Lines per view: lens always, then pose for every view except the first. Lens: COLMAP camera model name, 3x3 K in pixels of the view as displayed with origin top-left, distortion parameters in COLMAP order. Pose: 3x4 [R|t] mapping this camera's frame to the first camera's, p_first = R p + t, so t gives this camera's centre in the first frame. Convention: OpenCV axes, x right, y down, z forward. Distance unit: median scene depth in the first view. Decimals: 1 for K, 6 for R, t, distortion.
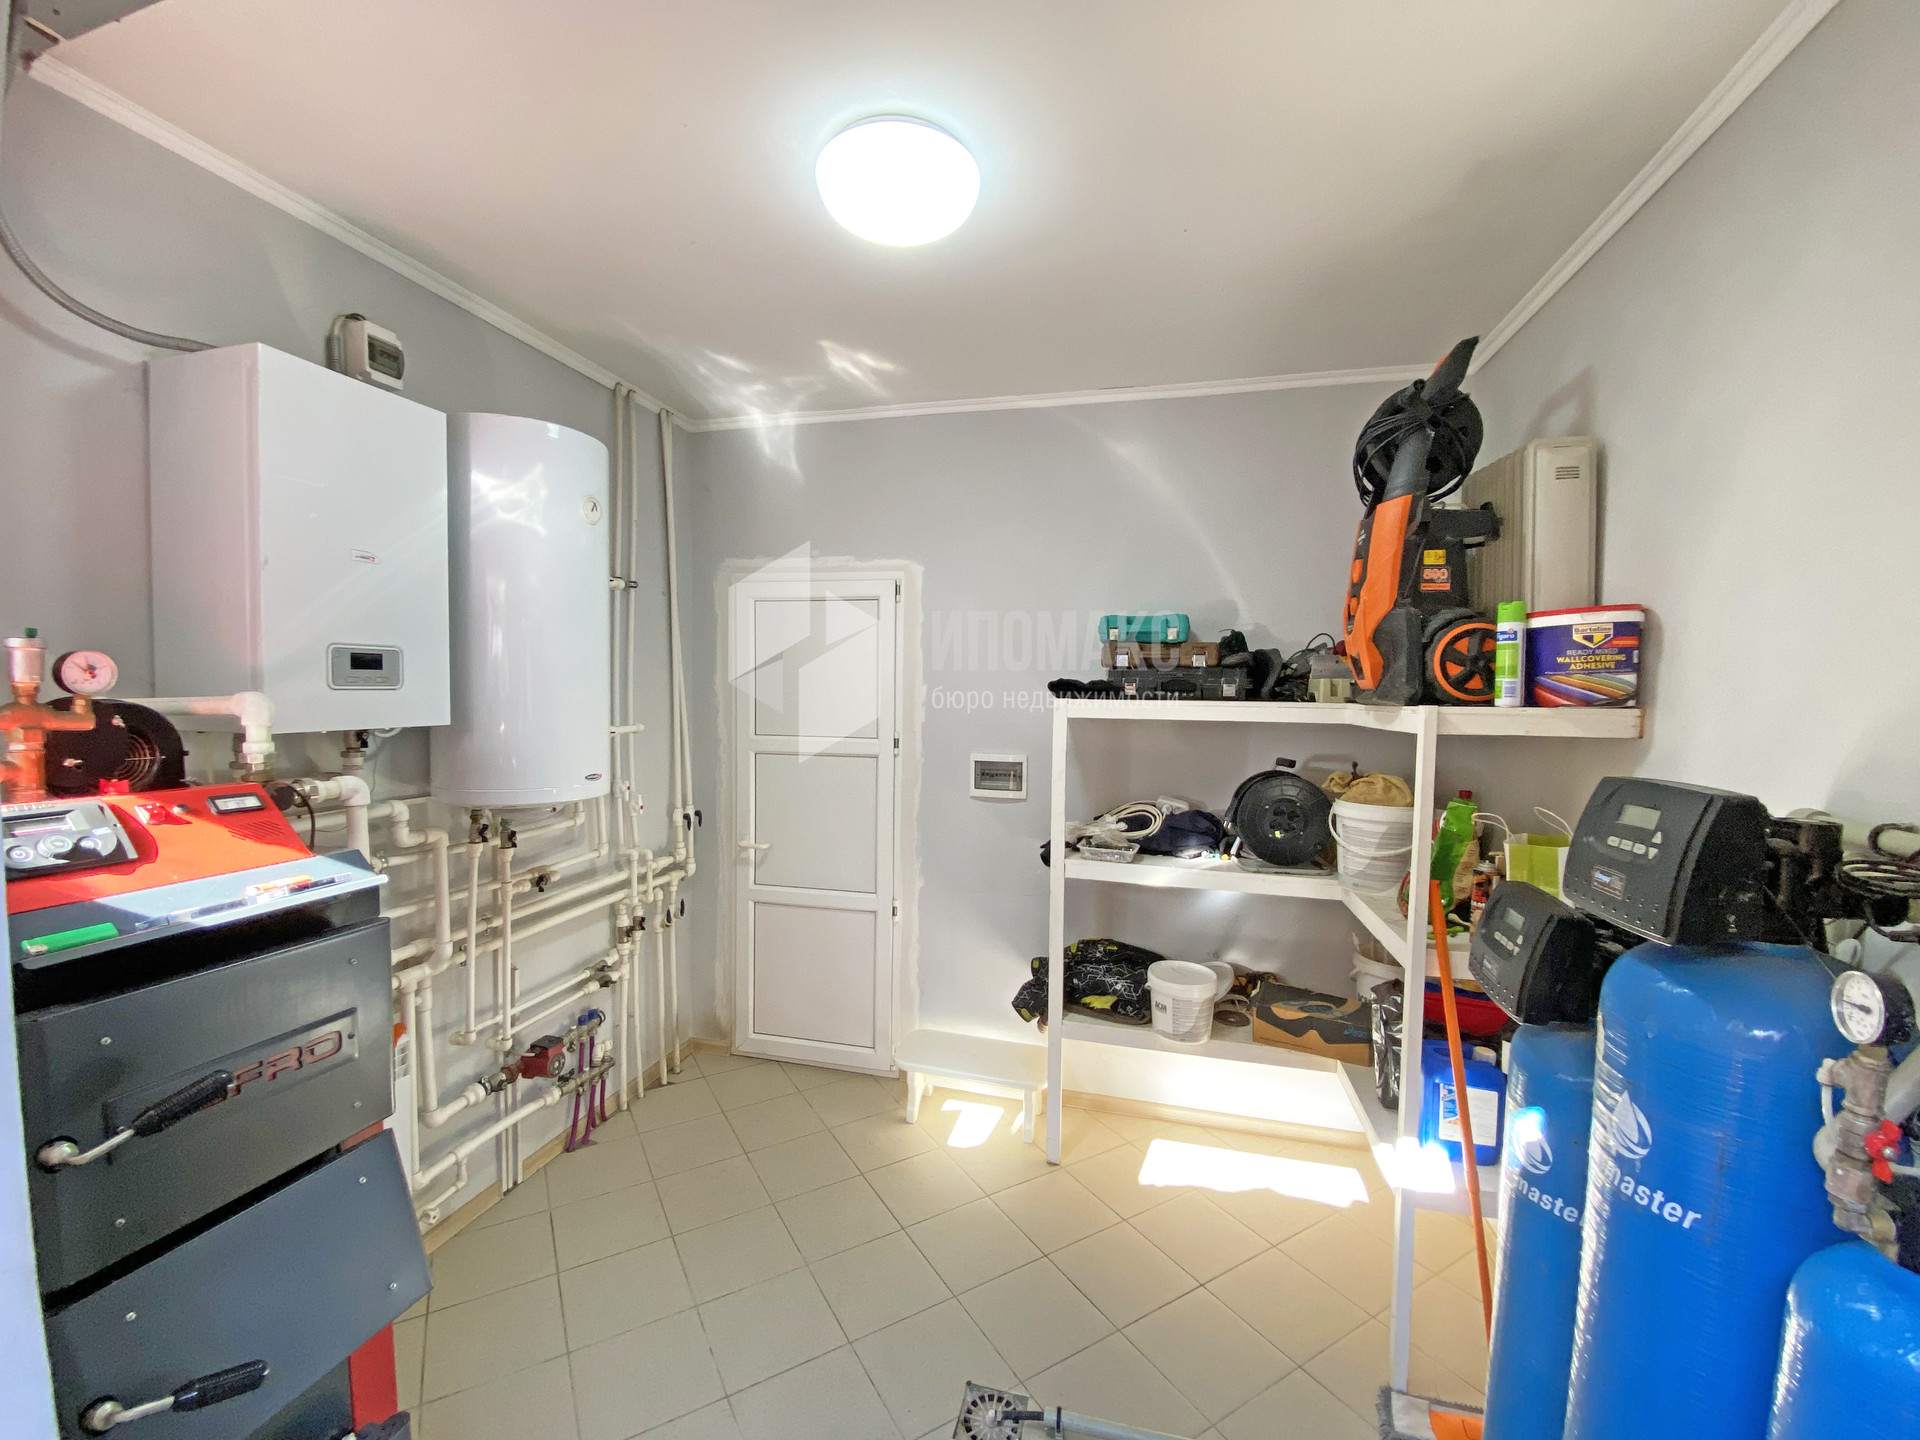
lens RADIAL K [[772.8, 0, 954.8], [0, 772.8, 721.4], [0, 0, 1]] dist [0.015557, -0.021375]
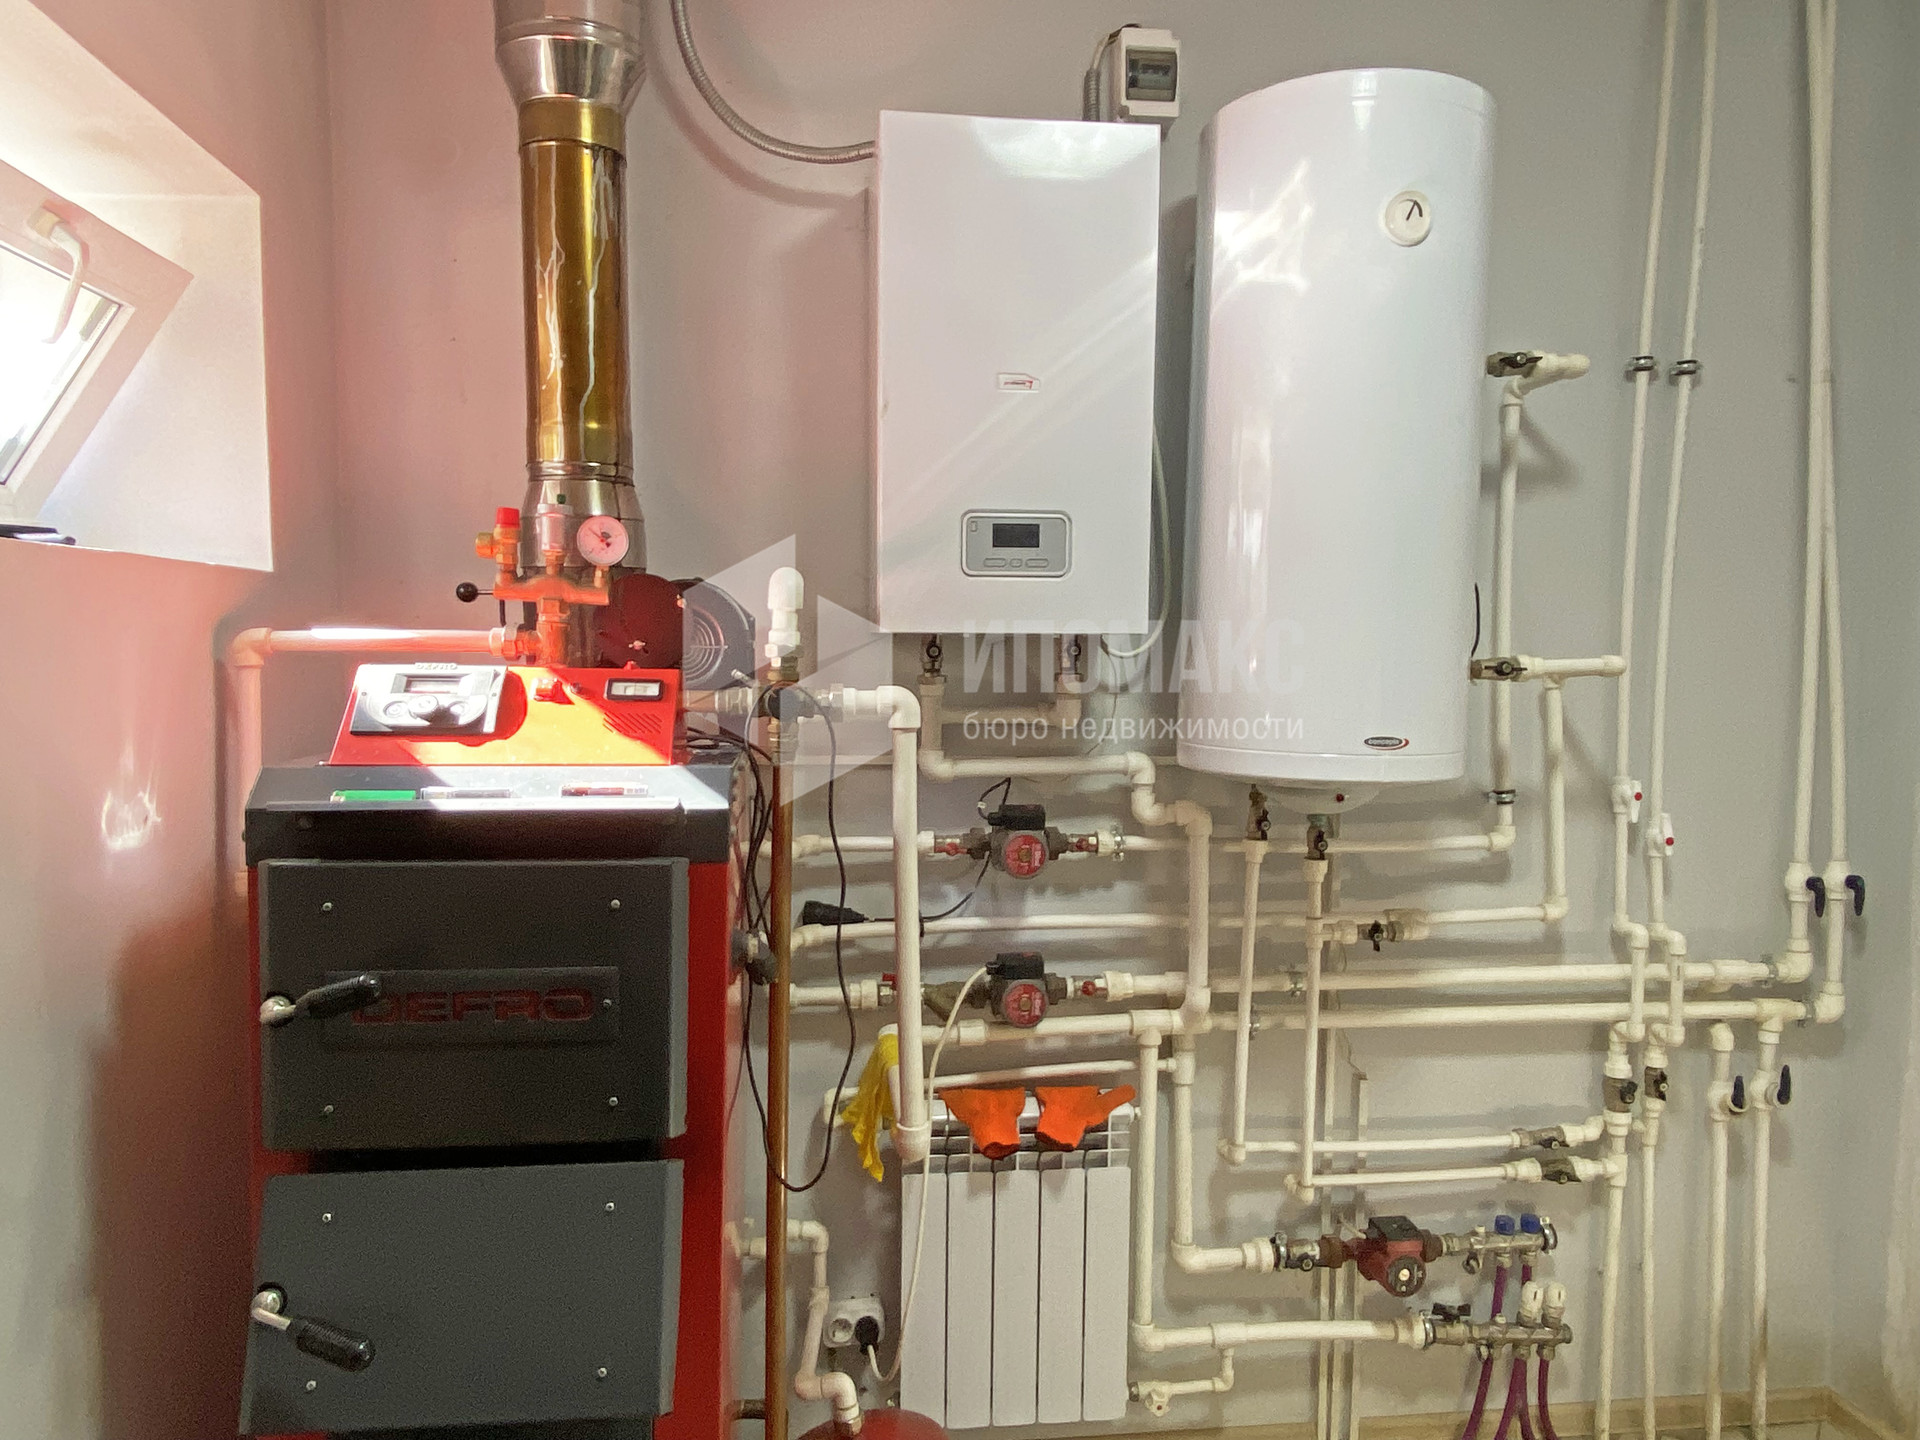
lens RADIAL K [[1304.9, 0, 958.2], [0, 1304.9, 726.5], [0, 0, 1]] dist [0.051940, -0.053967]
pose [[0.369397, 0.057970, -0.927462, 0.210662], [-0.045378, 0.997987, 0.044304, 0.029673], [0.928163, 0.025721, 0.371284, 0.351059]]
